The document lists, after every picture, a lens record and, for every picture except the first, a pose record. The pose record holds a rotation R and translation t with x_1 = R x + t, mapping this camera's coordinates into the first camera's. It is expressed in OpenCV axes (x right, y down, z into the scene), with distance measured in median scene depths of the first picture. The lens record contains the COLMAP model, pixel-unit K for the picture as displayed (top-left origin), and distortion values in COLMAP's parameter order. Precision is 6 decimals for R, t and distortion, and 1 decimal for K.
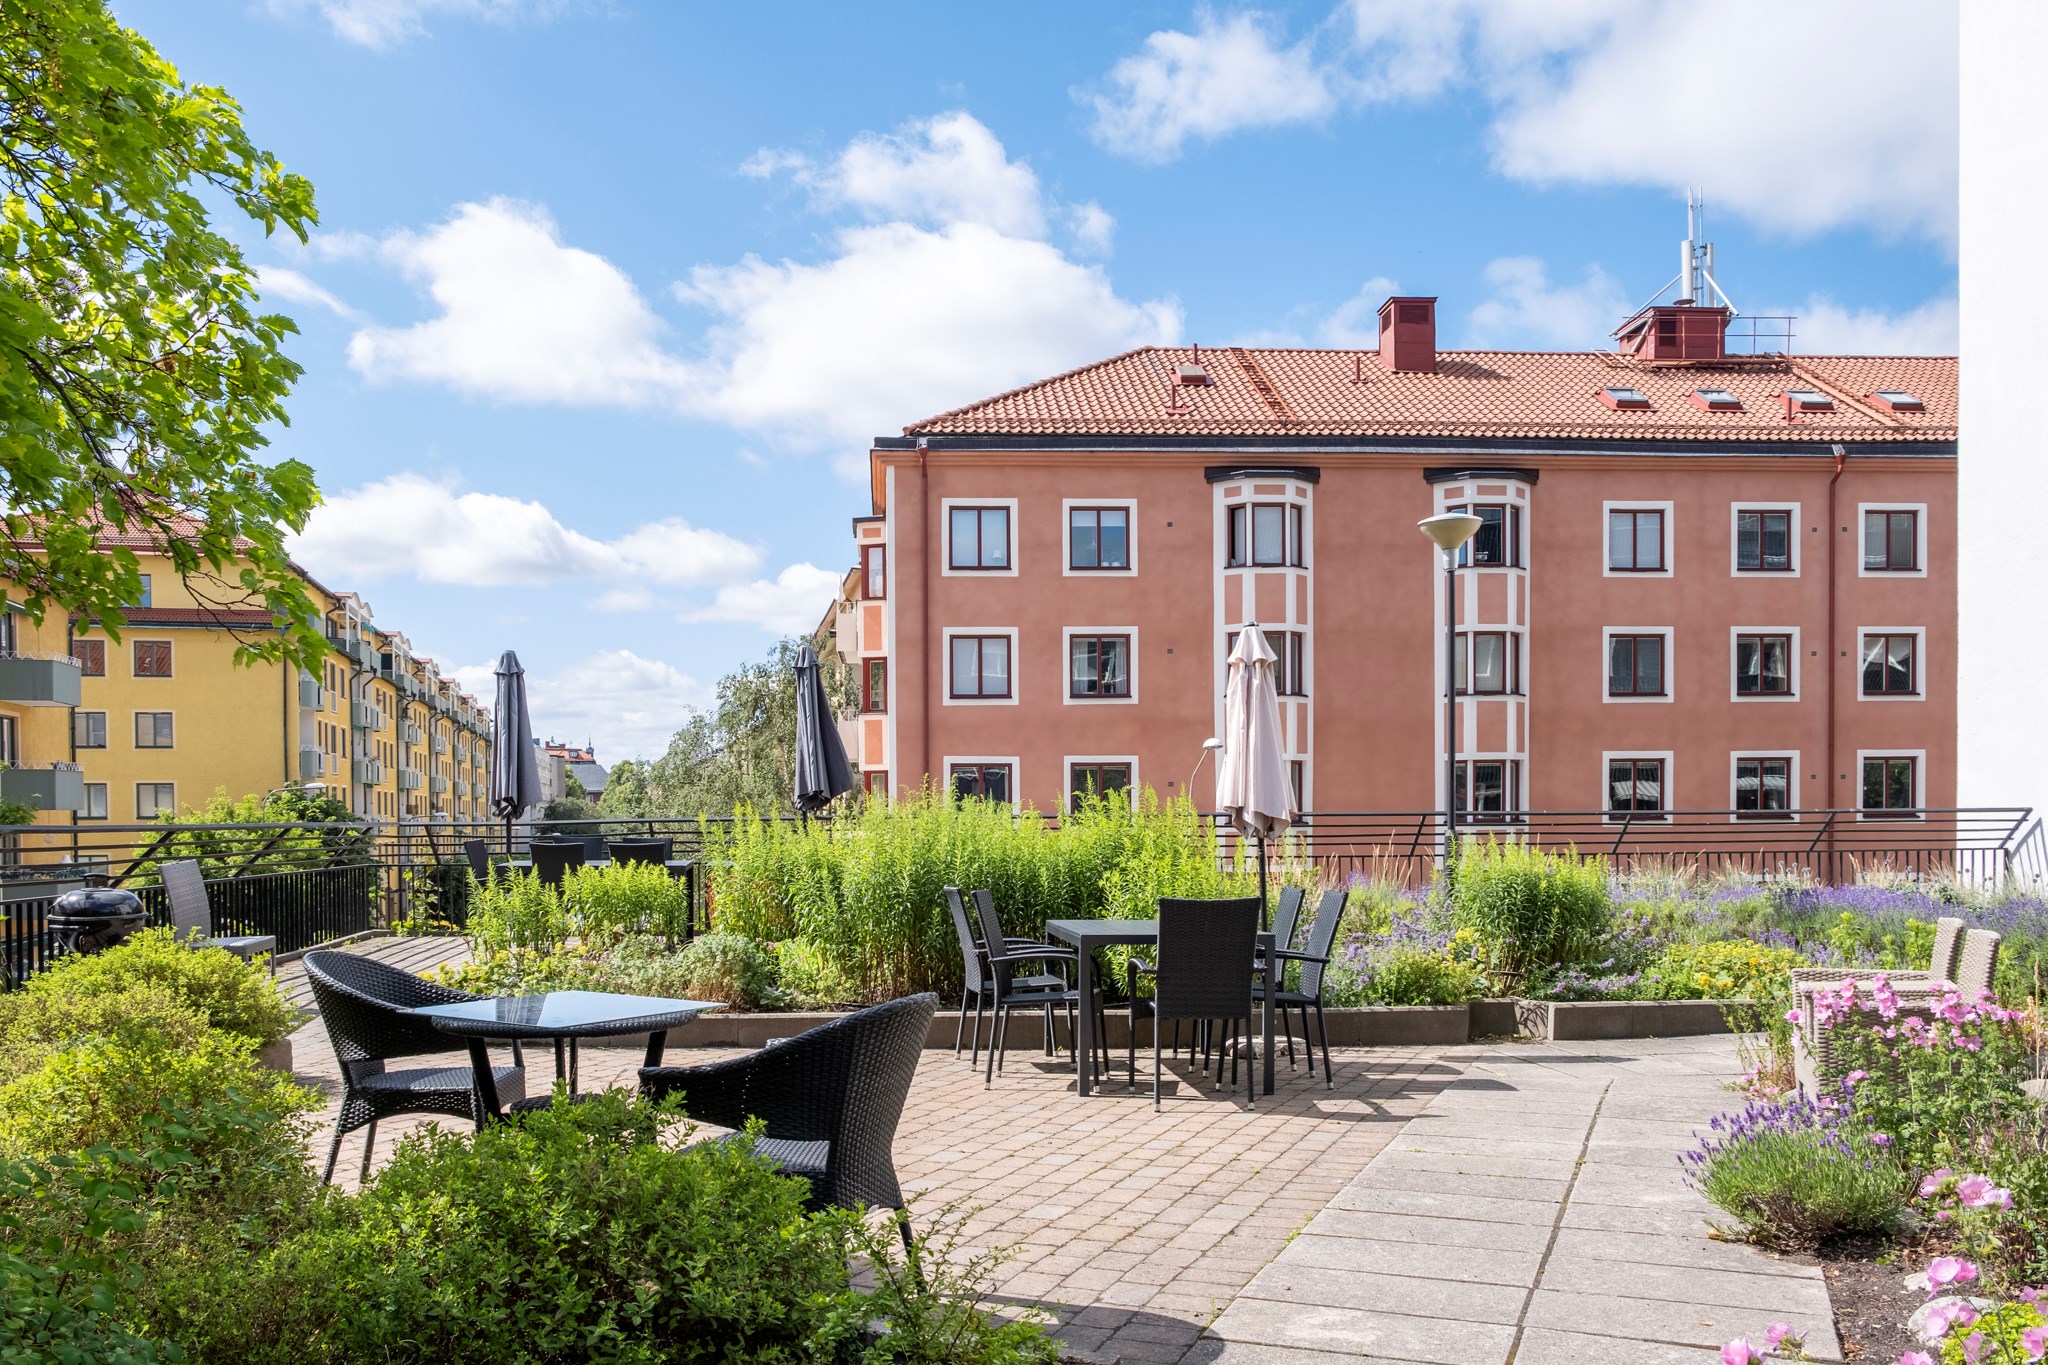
lens RADIAL K [[1614.1, 0, 980.4], [0, 1614.1, 824.1], [0, 0, 1]] dist [-0.008789, 0.007992]
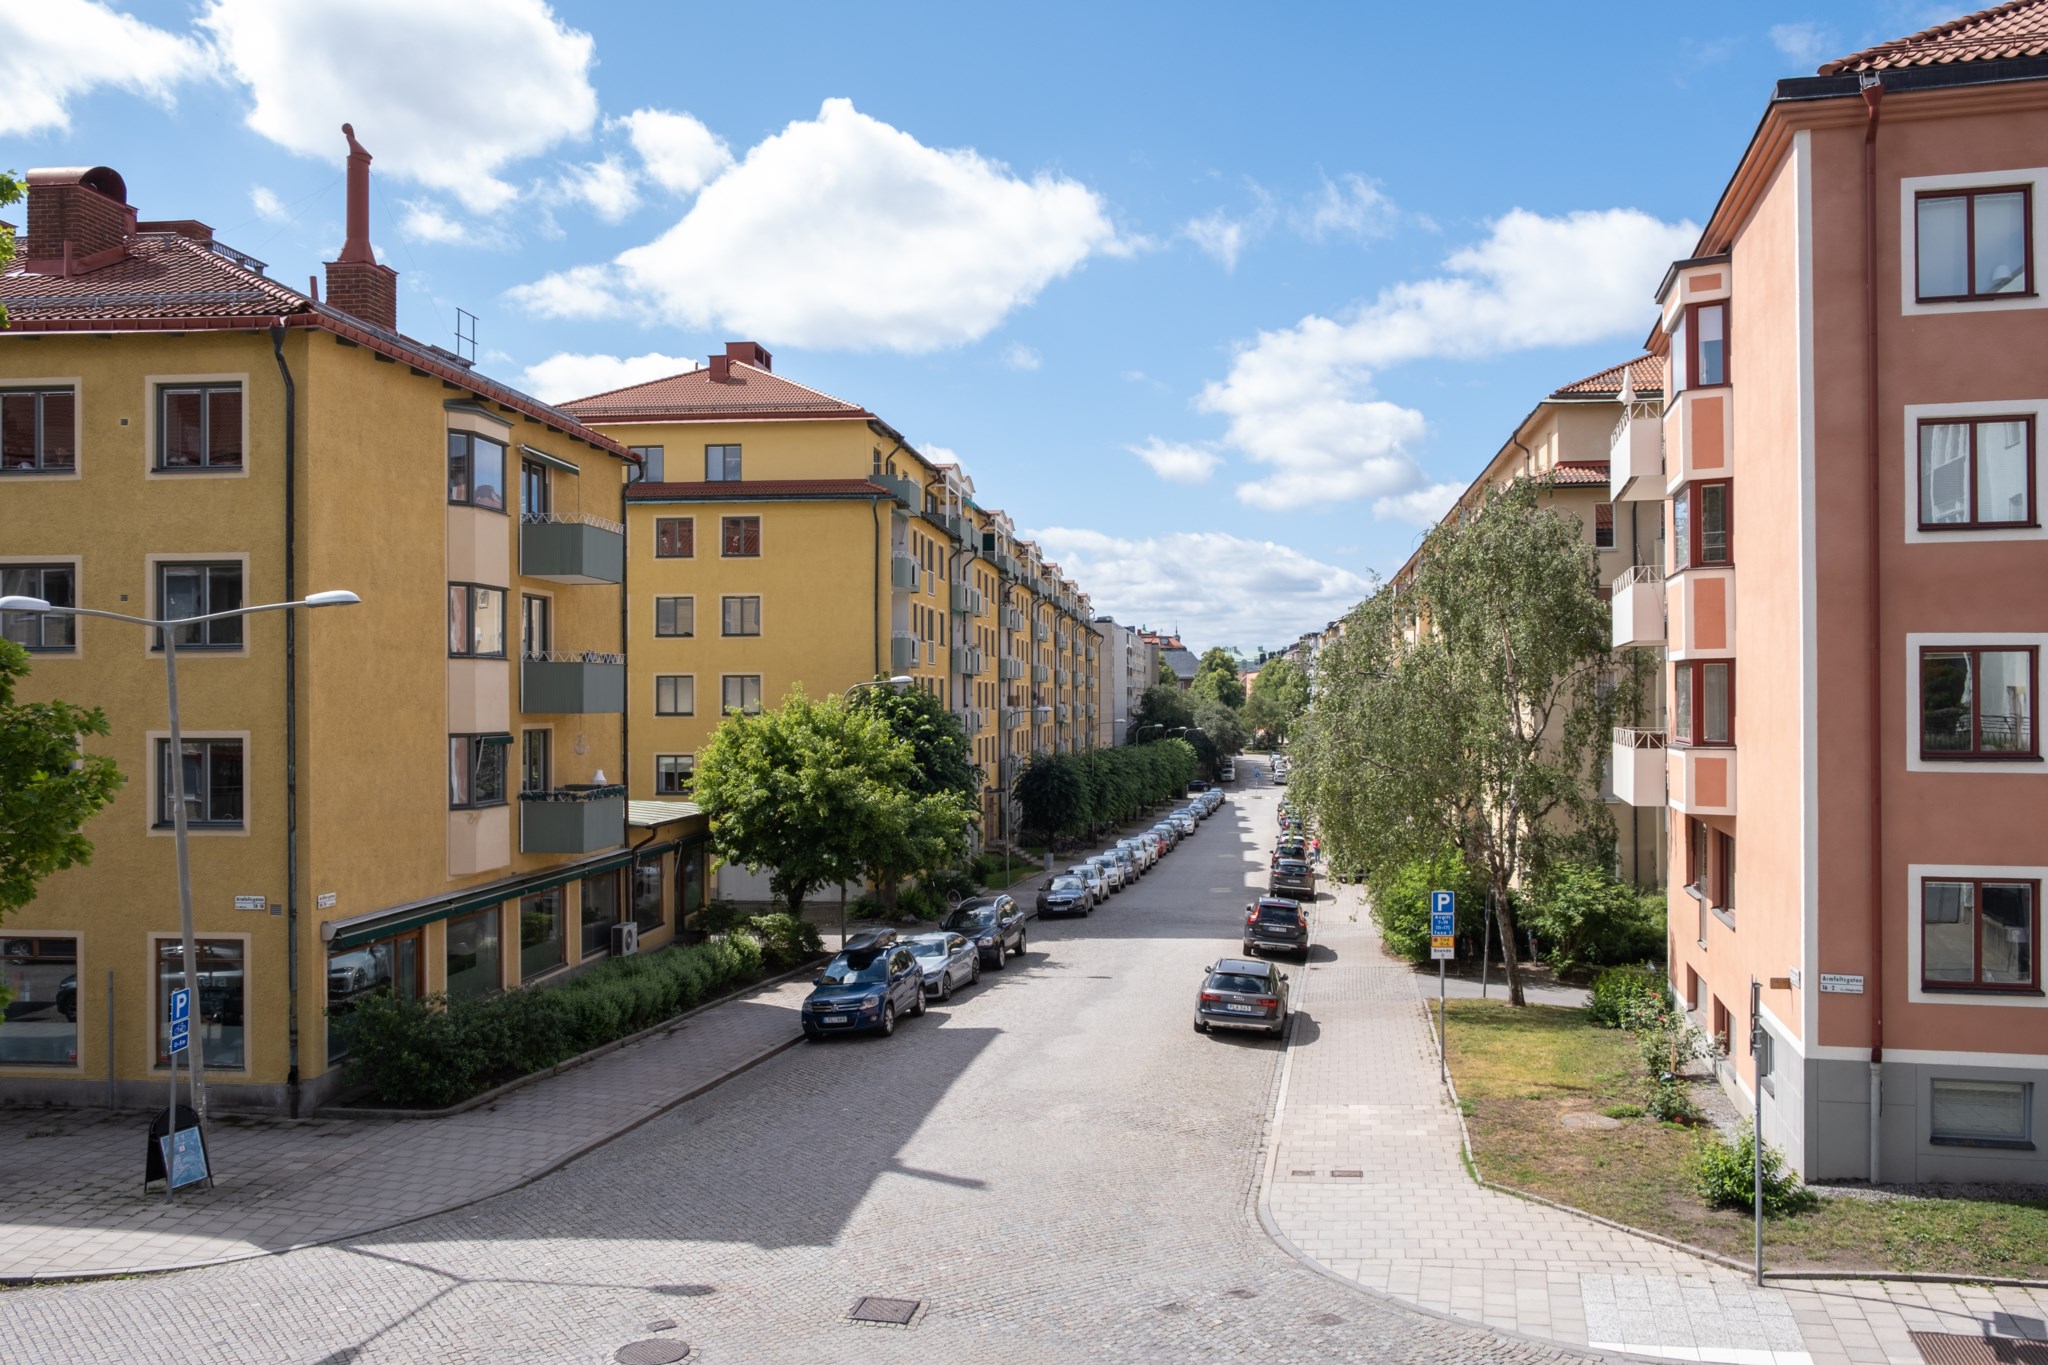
lens RADIAL K [[1593.0, 0, 1024.3], [0, 1593.0, 690.1], [0, 0, 1]] dist [-0.007338, -0.003236]
pose [[0.945330, 0.001866, -0.326110, -0.057588], [-0.005808, 0.999921, -0.011114, -0.006340], [0.326064, 0.012401, 0.945266, 0.163207]]
